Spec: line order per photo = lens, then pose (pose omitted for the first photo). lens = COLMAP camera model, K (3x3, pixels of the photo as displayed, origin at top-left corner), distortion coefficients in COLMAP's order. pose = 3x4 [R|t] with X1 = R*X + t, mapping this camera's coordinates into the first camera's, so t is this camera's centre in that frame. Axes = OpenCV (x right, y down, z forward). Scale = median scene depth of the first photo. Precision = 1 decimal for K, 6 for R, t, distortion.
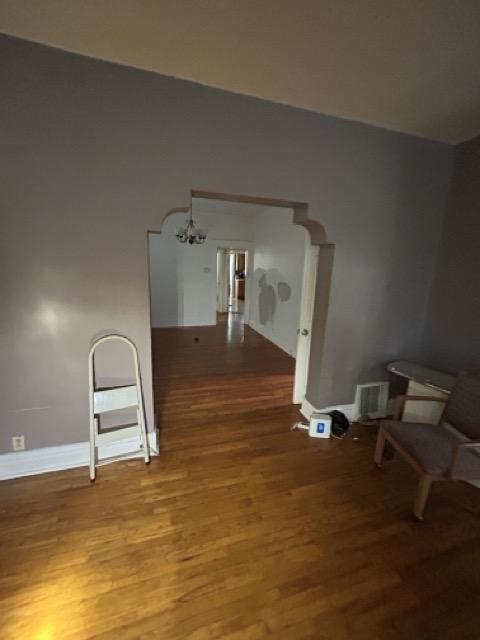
lens RADIAL K [[260.7, 0, 242.4], [0, 260.7, 318.7], [0, 0, 1]] dist [-0.000959, 0.000301]
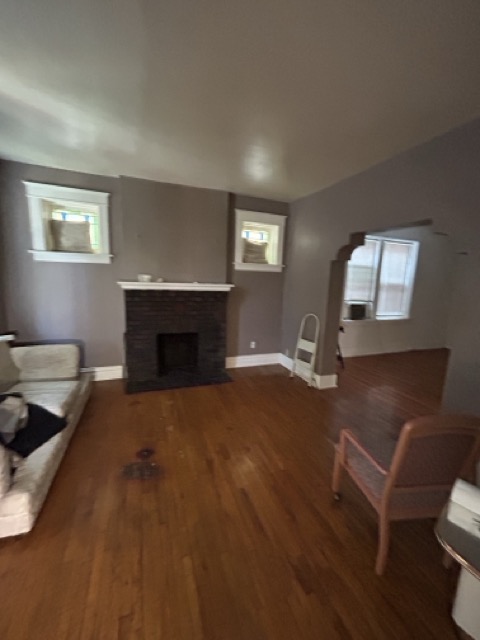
lens RADIAL K [[260.7, 0, 242.4], [0, 260.7, 318.7], [0, 0, 1]] dist [-0.000959, 0.000301]
pose [[0.072497, 0.126906, -0.989262, 0.485439], [-0.236967, 0.965661, 0.106512, 0.005594], [0.968809, 0.226701, 0.100080, 0.100639]]
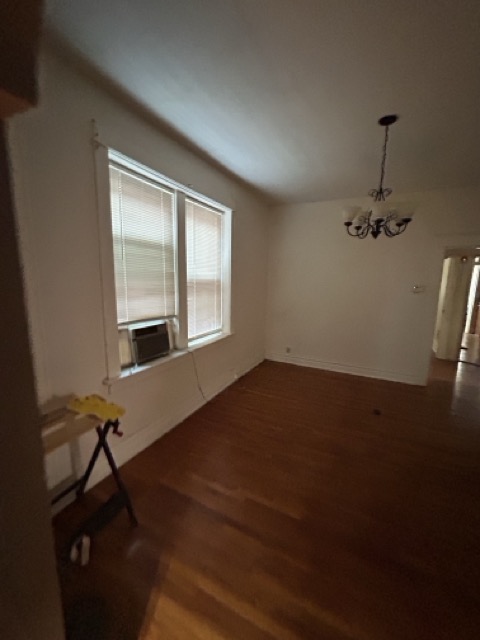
lens RADIAL K [[260.7, 0, 242.4], [0, 260.7, 318.7], [0, 0, 1]] dist [-0.000959, 0.000301]
pose [[0.726437, 0.088605, -0.681498, -0.023262], [-0.136855, 0.990443, -0.017107, -0.070706], [0.673469, 0.105694, 0.731620, 0.375140]]
